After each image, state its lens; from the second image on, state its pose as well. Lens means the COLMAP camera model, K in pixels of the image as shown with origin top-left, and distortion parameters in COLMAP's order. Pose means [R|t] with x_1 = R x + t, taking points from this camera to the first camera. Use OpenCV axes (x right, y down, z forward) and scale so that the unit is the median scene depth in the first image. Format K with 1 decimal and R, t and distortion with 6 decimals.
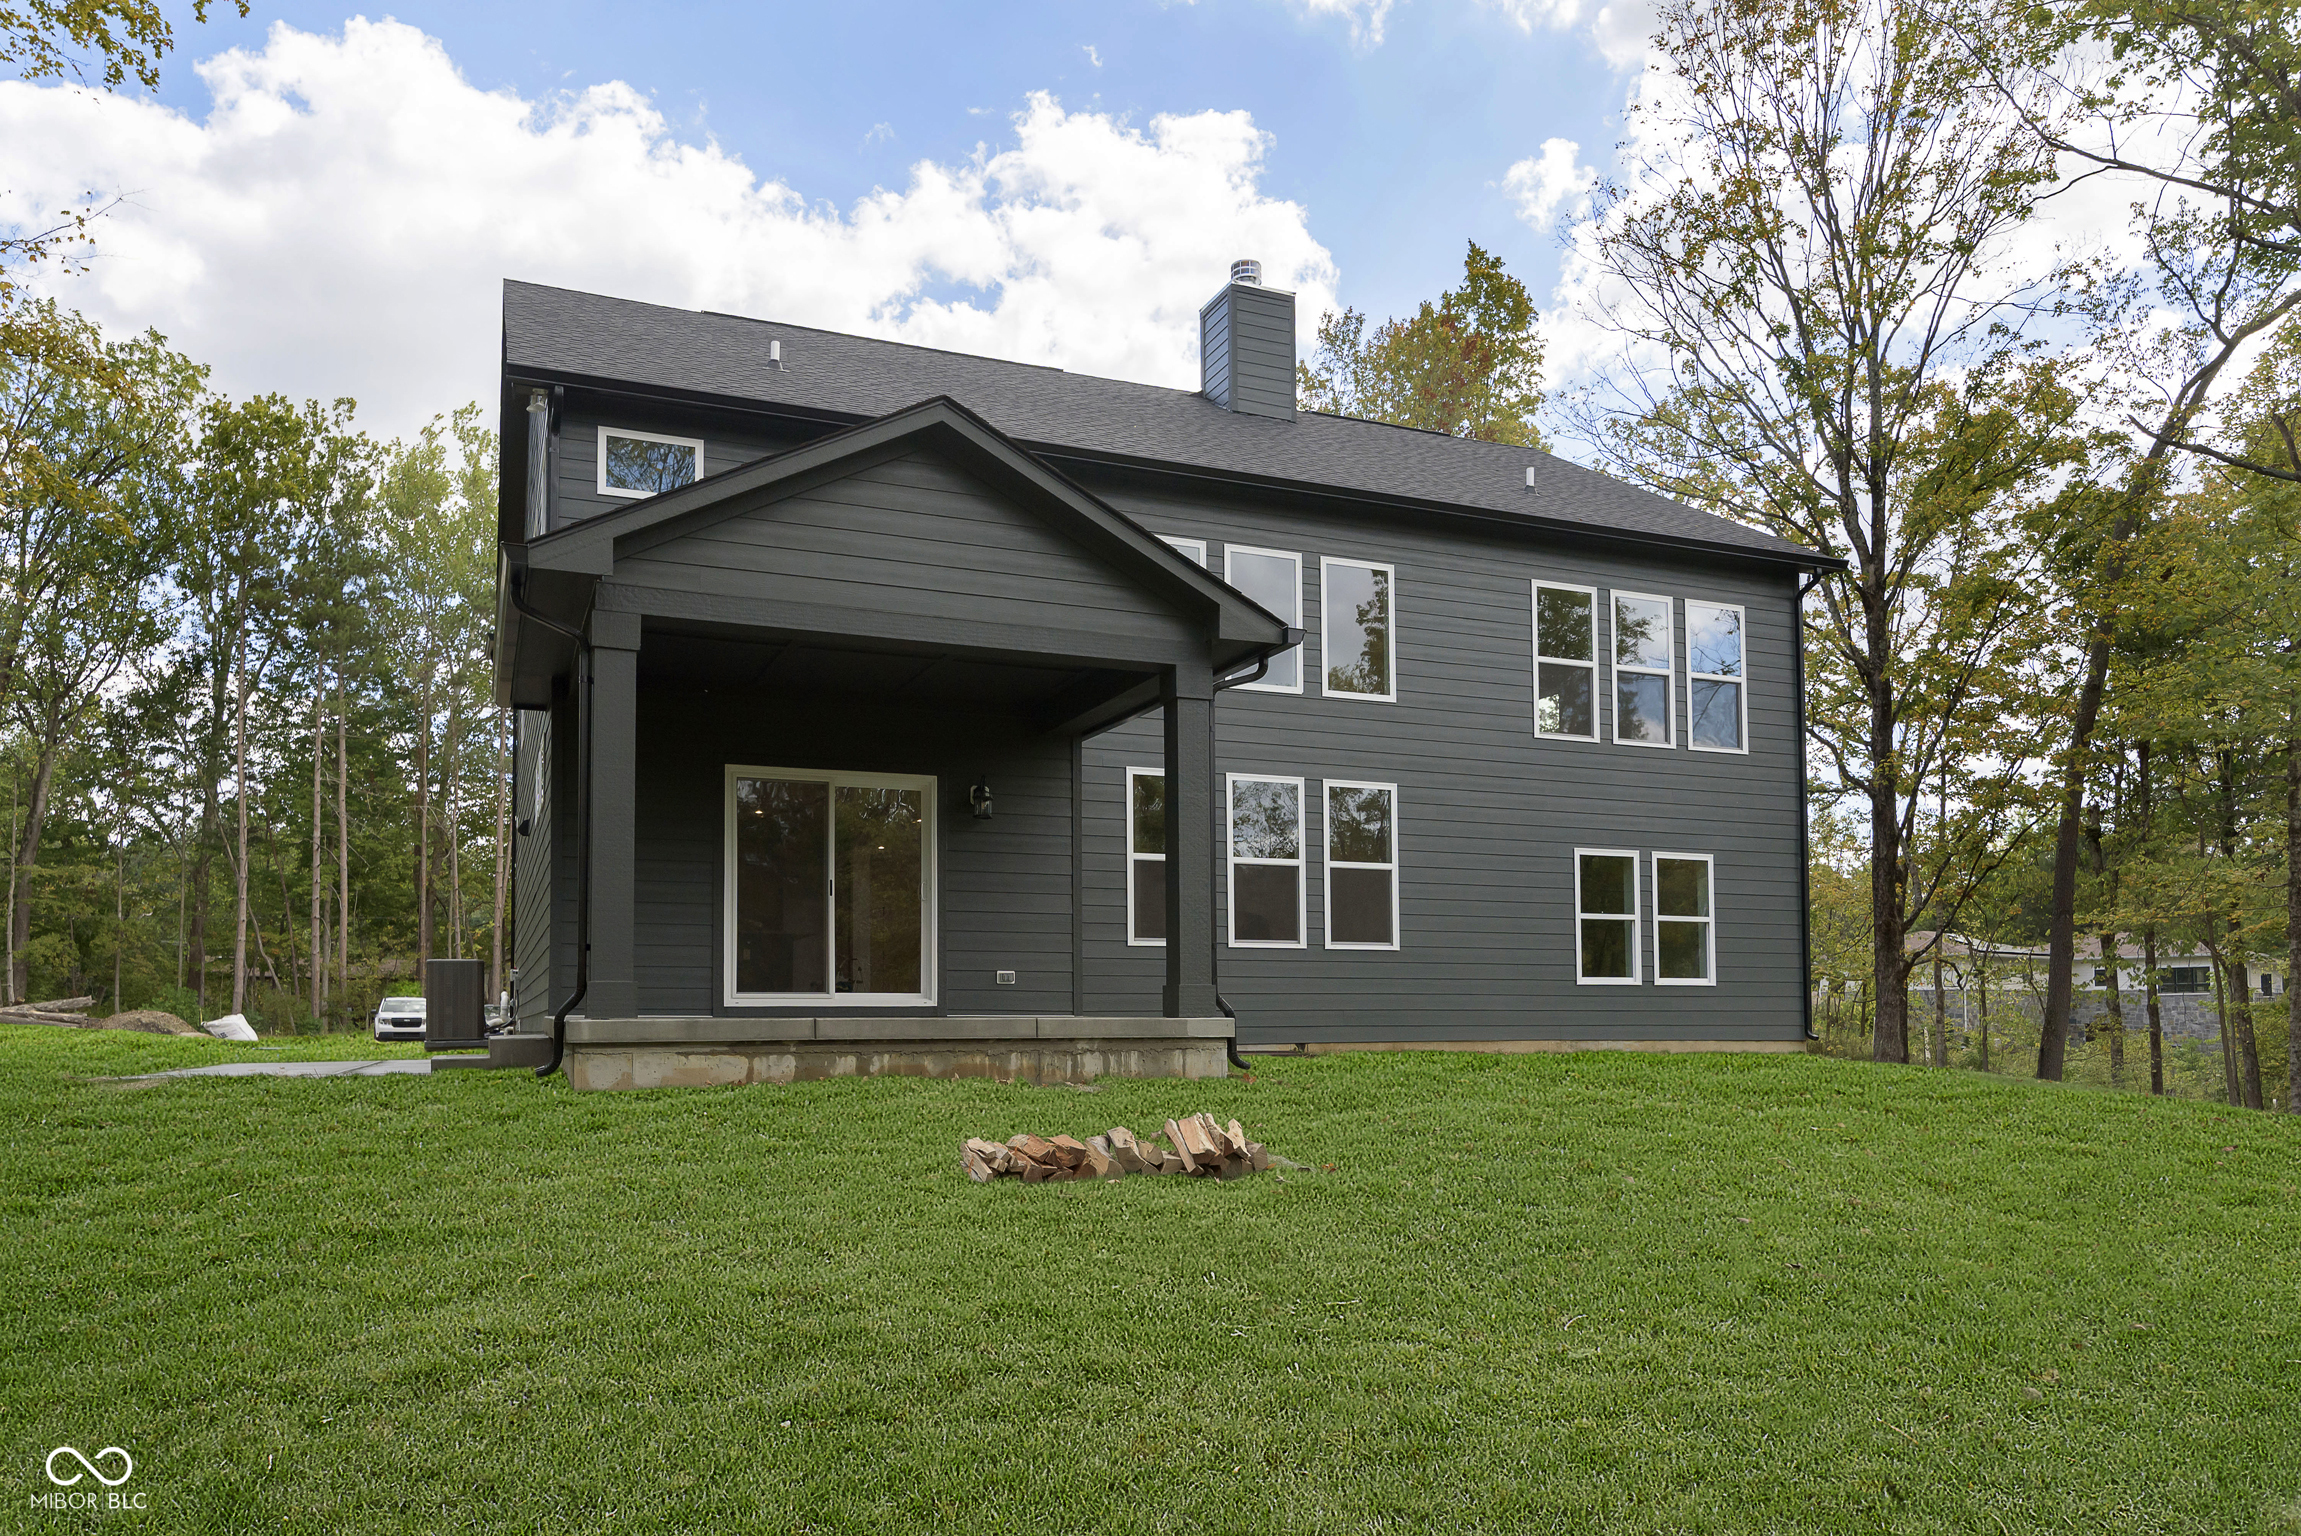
lens RADIAL K [[1694.9, 0, 1150.5], [0, 1694.9, 768.0], [0, 0, 1]] dist [0.007842, 0.004353]
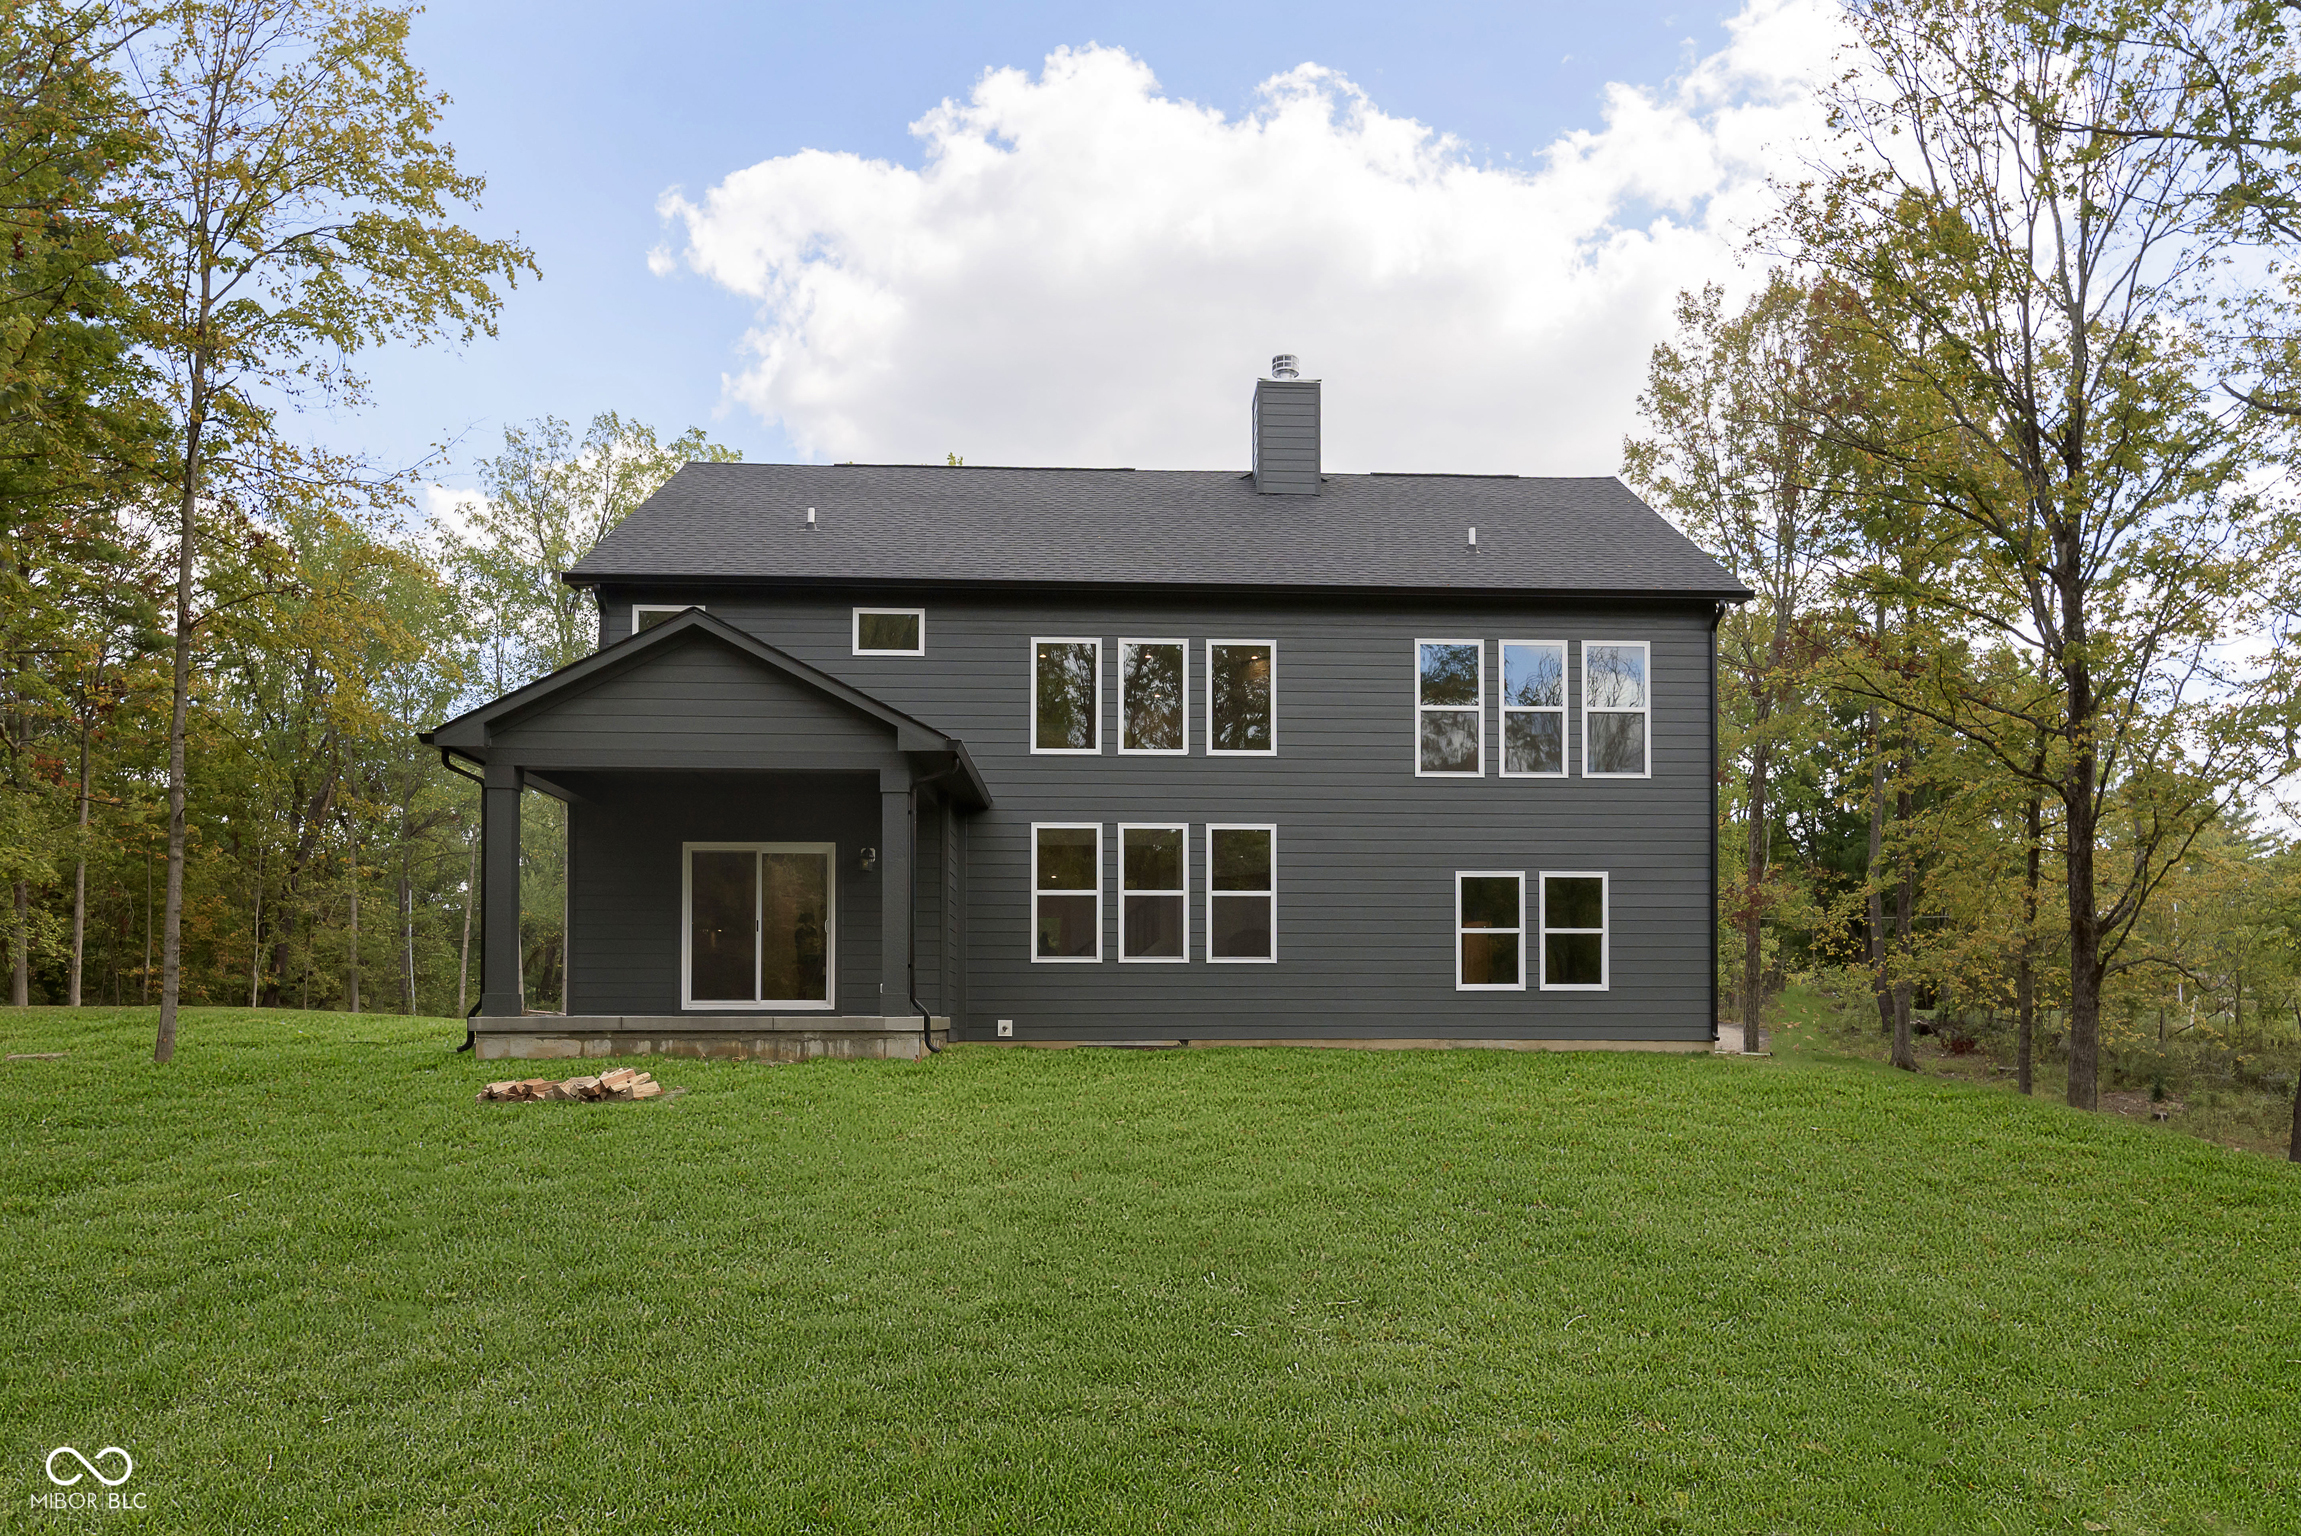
lens RADIAL K [[1845.1, 0, 1150.5], [0, 1845.1, 768.0], [0, 0, 1]] dist [0.001086, -0.003686]
pose [[0.928850, -0.049369, -0.367151, 0.546567], [0.052168, 0.998636, -0.002303, -0.032121], [0.366764, -0.017014, 0.930158, -0.246472]]
